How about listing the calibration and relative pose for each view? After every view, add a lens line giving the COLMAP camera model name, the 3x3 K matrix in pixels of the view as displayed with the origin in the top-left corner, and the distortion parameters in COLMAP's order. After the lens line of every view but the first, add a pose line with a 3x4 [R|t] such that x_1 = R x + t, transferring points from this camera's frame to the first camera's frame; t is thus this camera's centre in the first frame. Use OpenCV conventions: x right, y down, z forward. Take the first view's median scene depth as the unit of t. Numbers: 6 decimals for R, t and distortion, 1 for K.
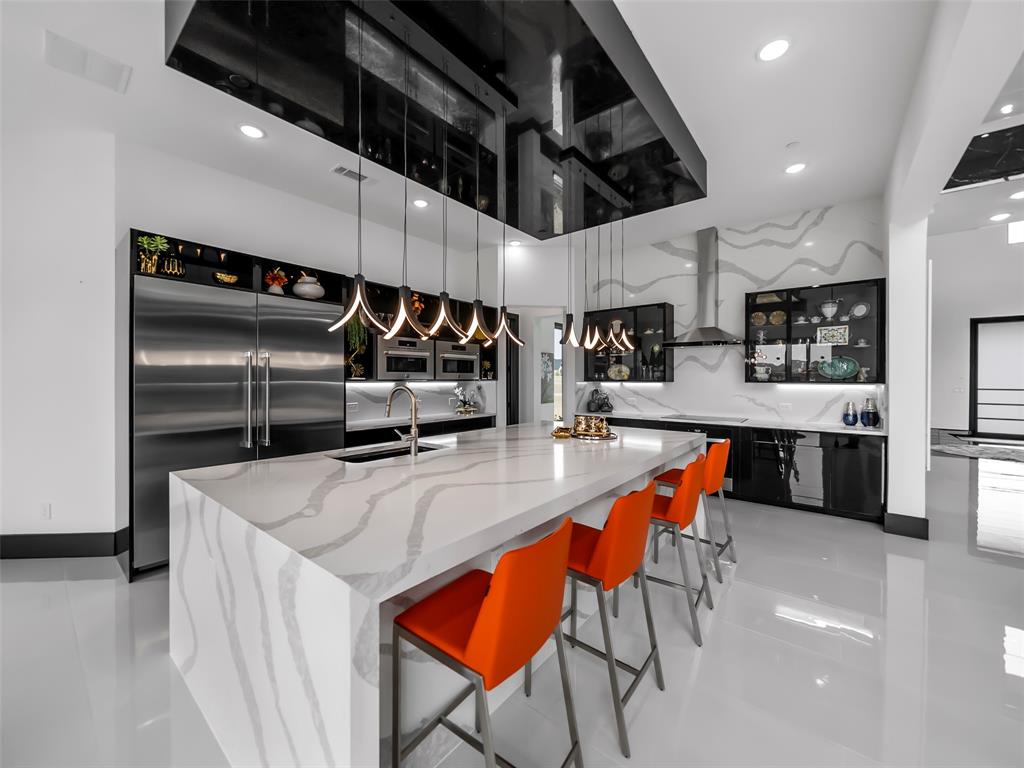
lens RADIAL K [[399.1, 0, 515.5], [0, 399.1, 381.6], [0, 0, 1]] dist [-0.005676, -0.000238]
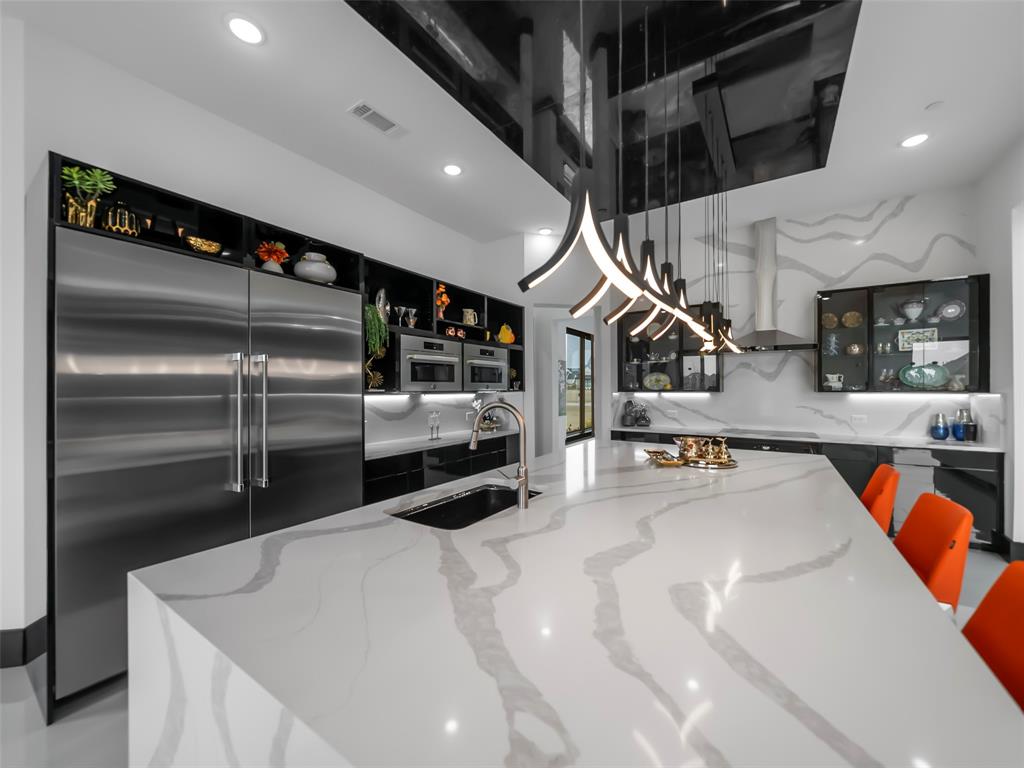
lens RADIAL K [[399.1, 0, 515.0], [0, 399.1, 388.8], [0, 0, 1]] dist [-0.005676, -0.000238]
pose [[0.995767, -0.005086, 0.091776, -0.190543], [0.005720, 0.999962, -0.006646, -0.003907], [-0.091739, 0.007143, 0.995758, 0.200542]]
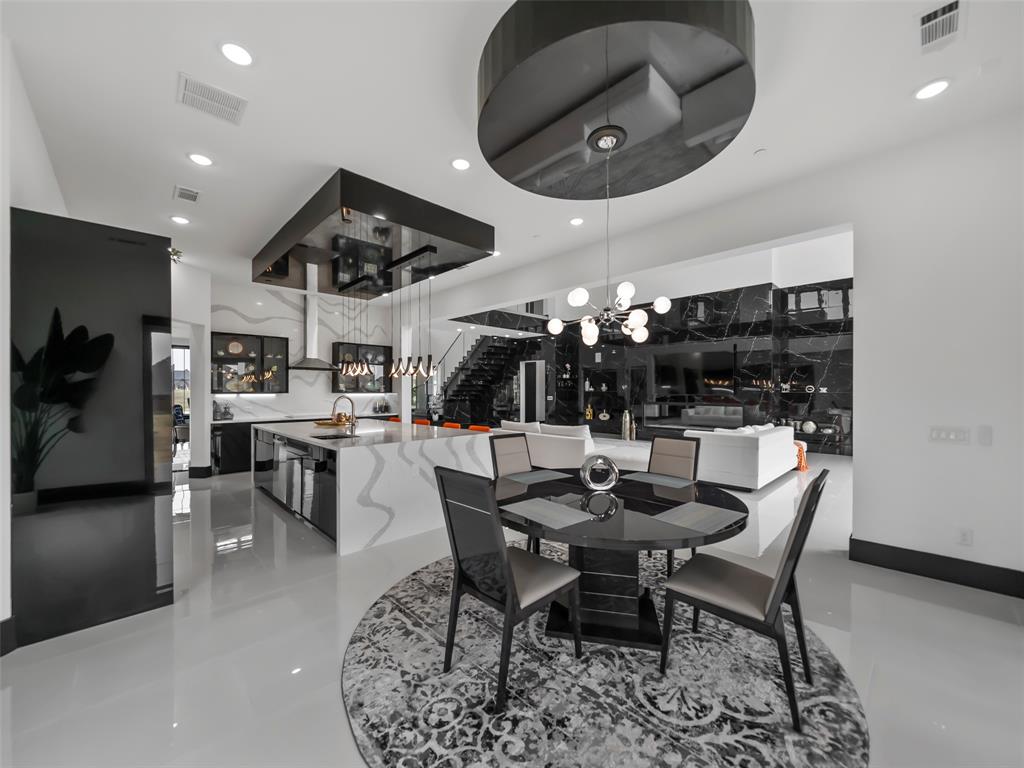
lens RADIAL K [[399.1, 0, 509.9], [0, 399.1, 387.8], [0, 0, 1]] dist [-0.005676, -0.000238]
pose [[0.125788, 0.002332, 0.992054, -1.151430], [0.007690, 0.999965, -0.003326, -0.009467], [-0.992027, 0.008047, 0.125765, 0.042613]]
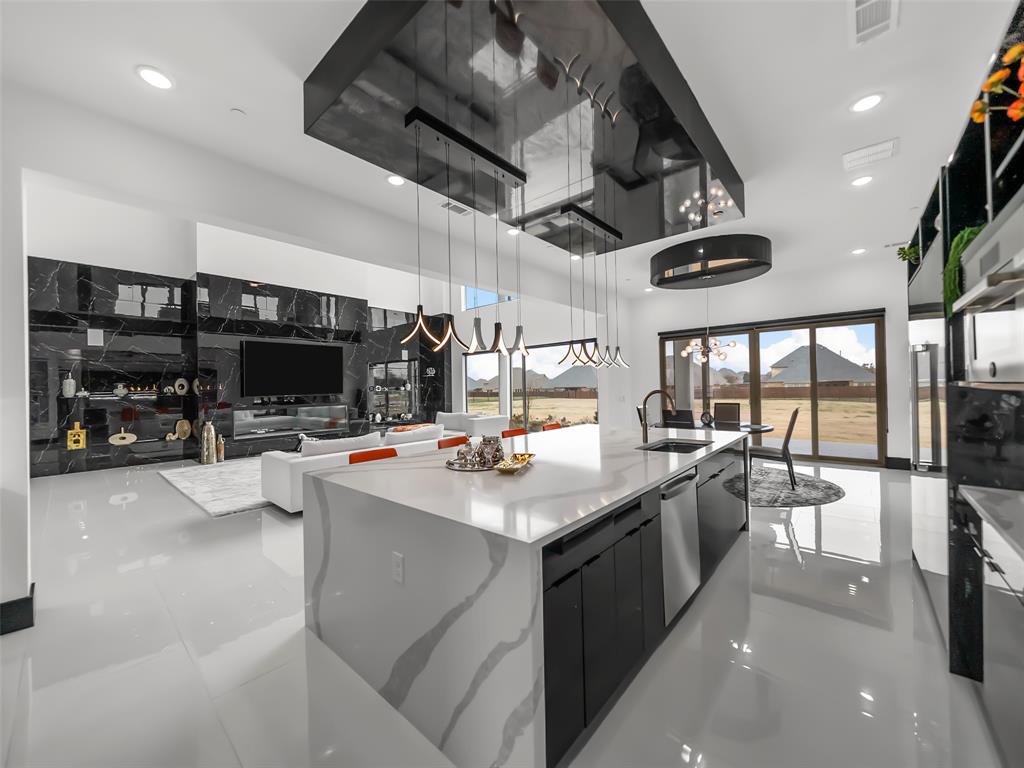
lens RADIAL K [[399.1, 0, 532.2], [0, 399.1, 386.3], [0, 0, 1]] dist [-0.005676, -0.000238]
pose [[-0.999590, 0.019022, 0.021395, 0.025617], [0.019130, 0.999805, 0.004829, -0.006333], [-0.021299, 0.005237, -0.999759, 1.427638]]
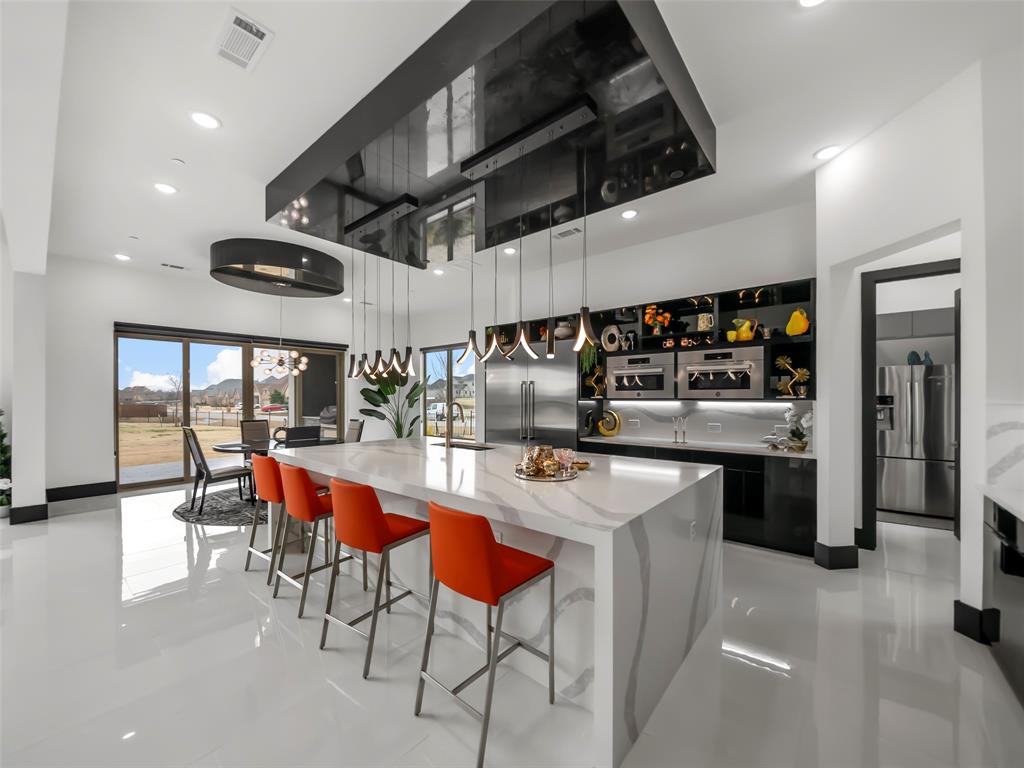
lens RADIAL K [[399.1, 0, 497.5], [0, 399.1, 395.5], [0, 0, 1]] dist [-0.005676, -0.000238]
pose [[-0.044083, -0.006223, -0.999008, 0.745605], [-0.005564, 0.999967, -0.005983, -0.004524], [0.999012, 0.005295, -0.044116, 0.739453]]
